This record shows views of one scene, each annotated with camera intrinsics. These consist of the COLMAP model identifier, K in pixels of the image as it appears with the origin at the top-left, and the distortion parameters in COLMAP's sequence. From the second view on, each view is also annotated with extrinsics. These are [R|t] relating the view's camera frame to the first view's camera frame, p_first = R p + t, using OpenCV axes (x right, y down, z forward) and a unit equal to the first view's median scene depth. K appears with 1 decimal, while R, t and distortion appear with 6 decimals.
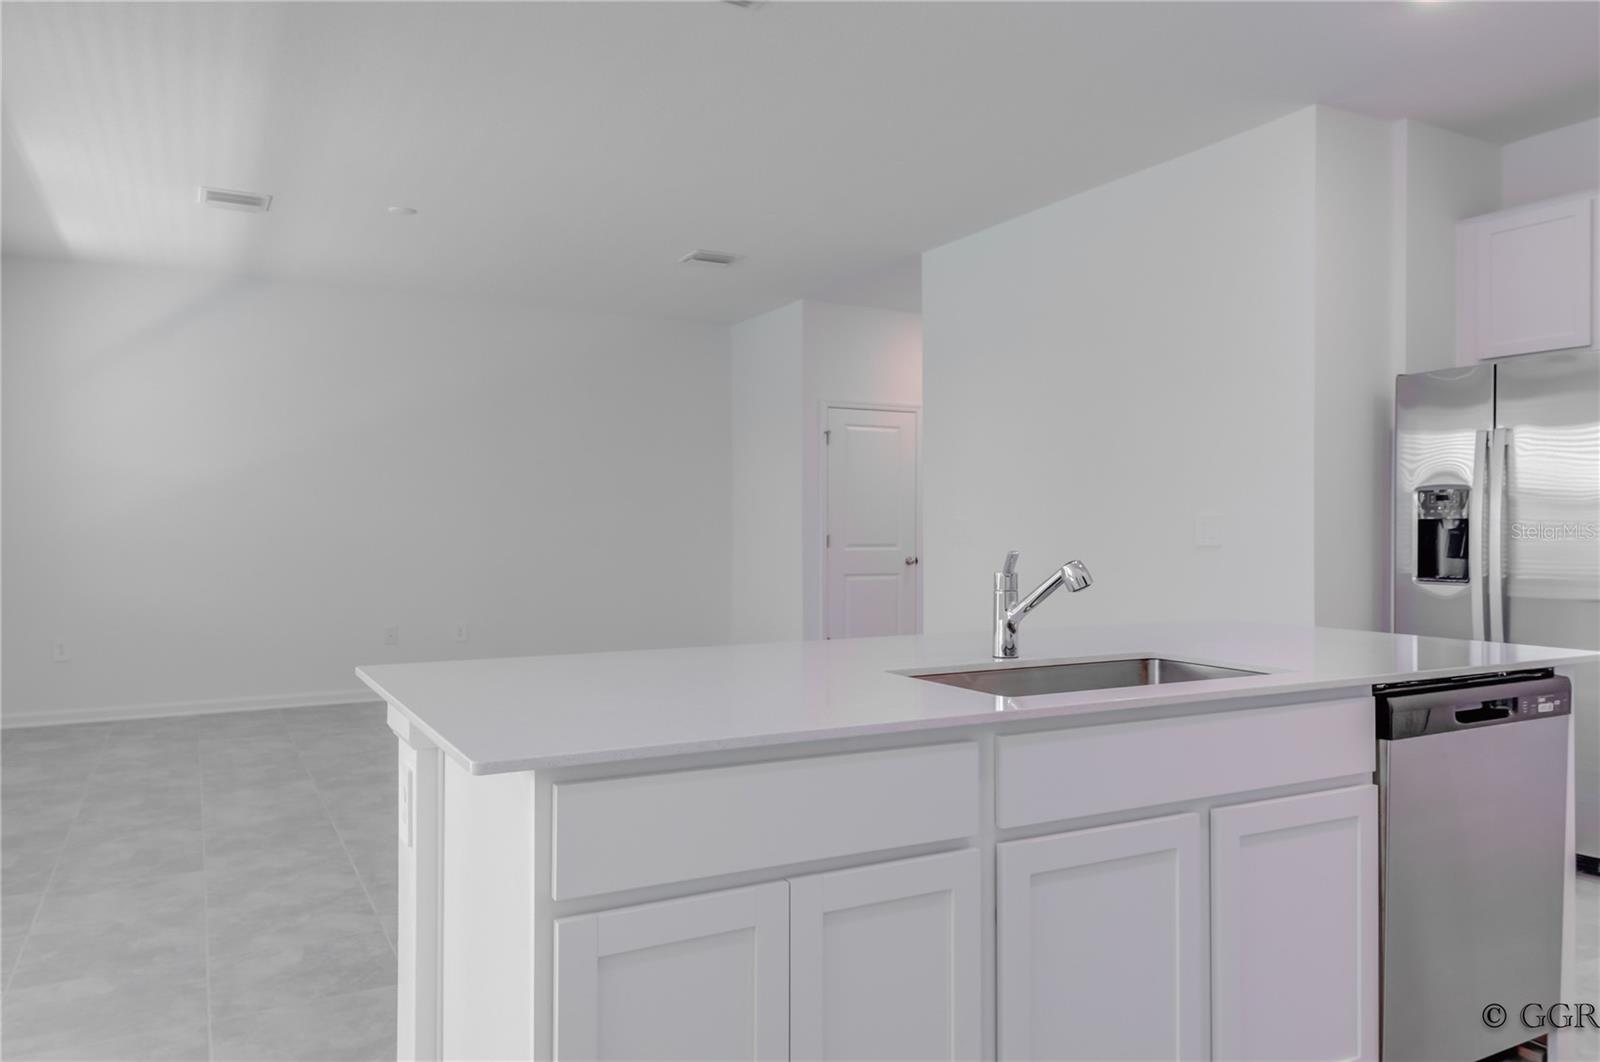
lens RADIAL K [[1114.2, 0, 804.6], [0, 1114.2, 527.0], [0, 0, 1]] dist [0.056930, -0.043524]
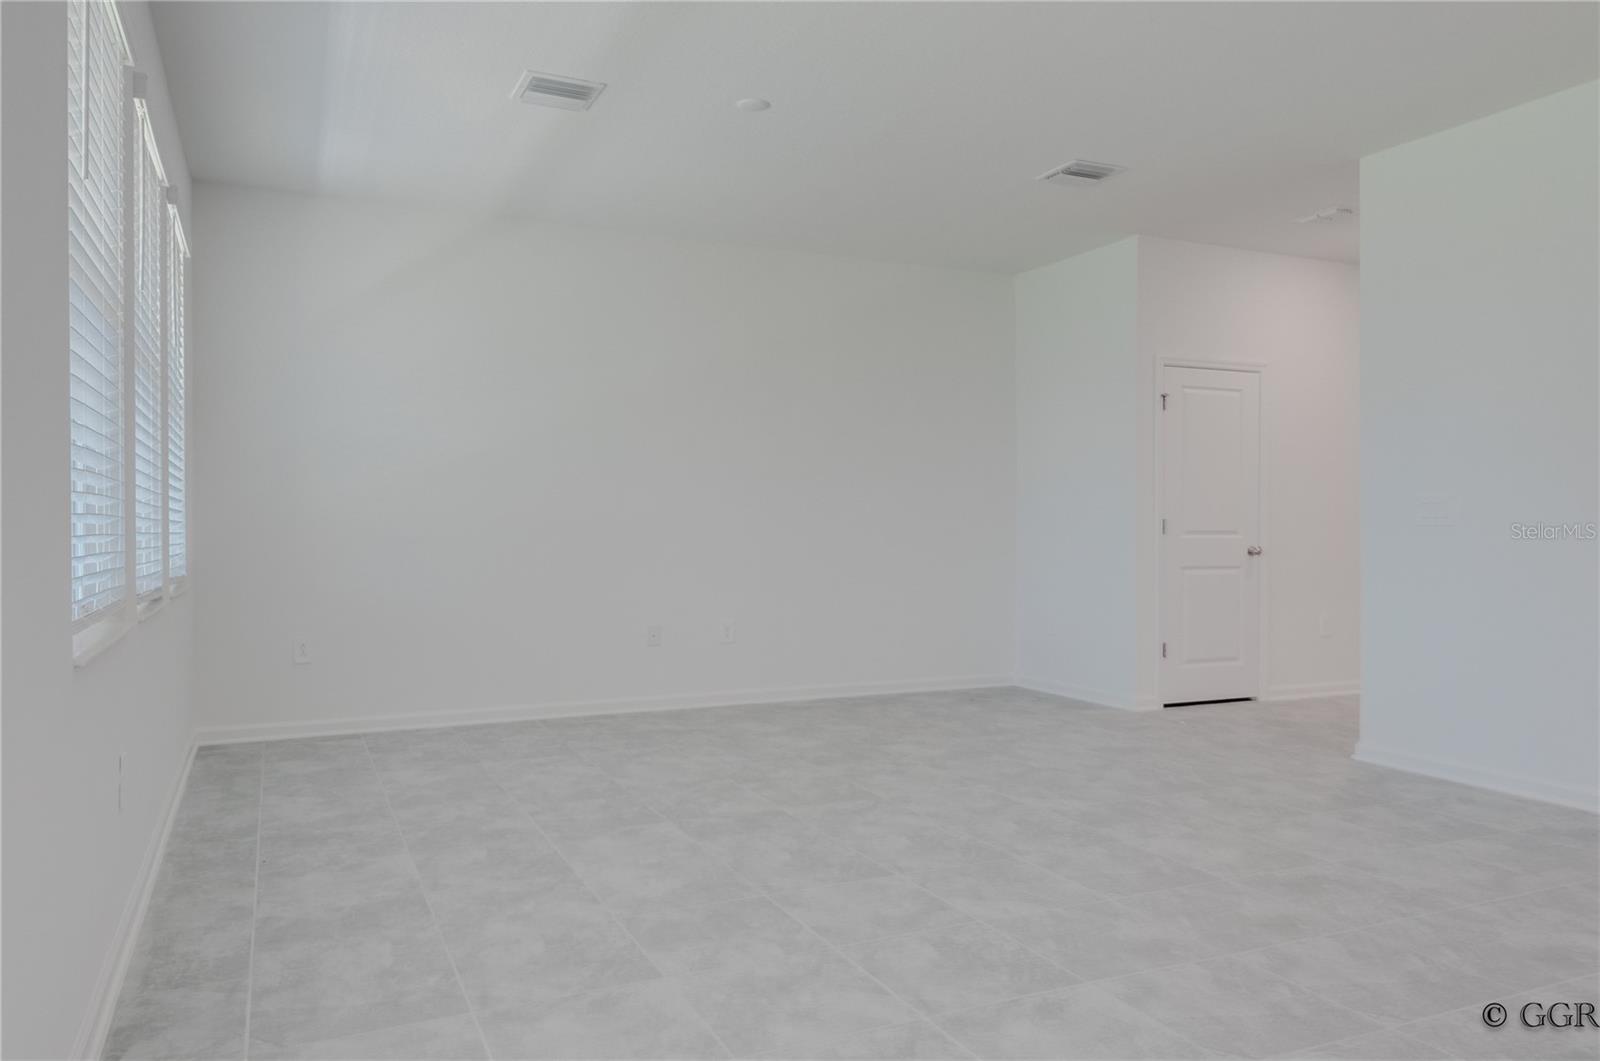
lens RADIAL K [[1114.2, 0, 804.6], [0, 1114.2, 526.5], [0, 0, 1]] dist [0.056930, -0.043524]
pose [[0.997883, 0.001262, -0.065025, -0.222254], [-0.001118, 0.999997, 0.002244, 0.012526], [0.065028, -0.002166, 0.997881, 0.173444]]
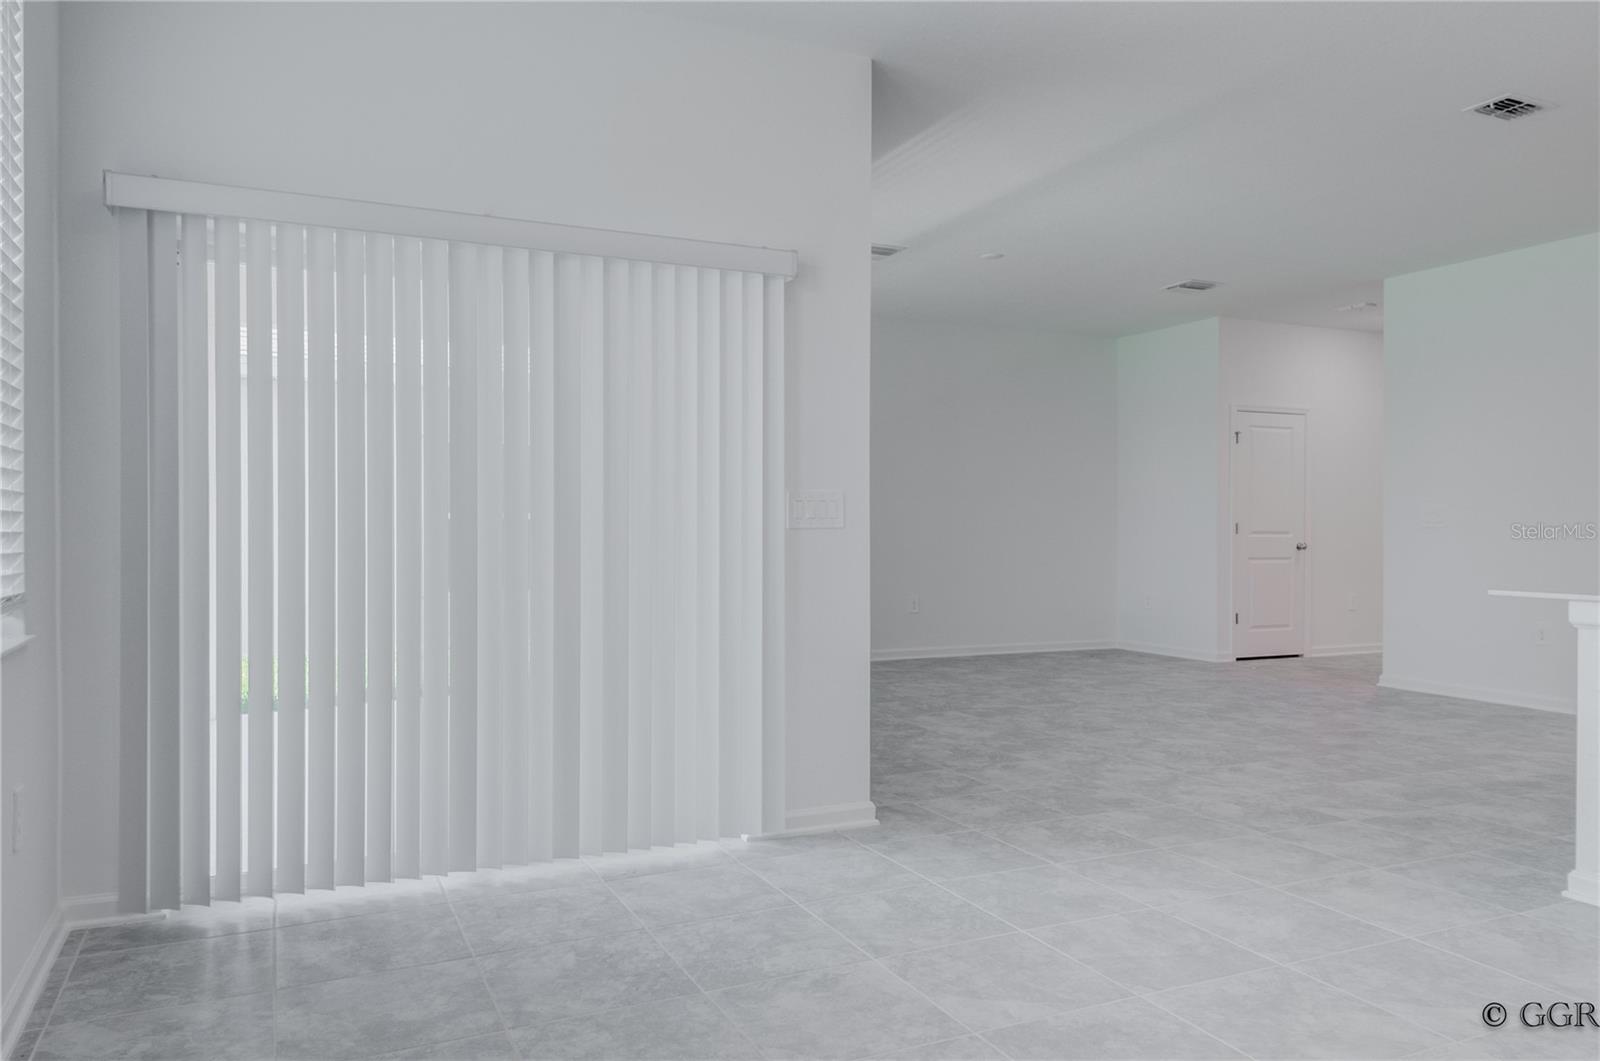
lens RADIAL K [[1114.2, 0, 804.6], [0, 1114.2, 526.5], [0, 0, 1]] dist [0.056930, -0.043524]
pose [[0.997726, 0.004497, -0.067255, -0.395722], [-0.004396, 0.999989, 0.001663, 0.012328], [0.067262, -0.001364, 0.997734, -0.199863]]
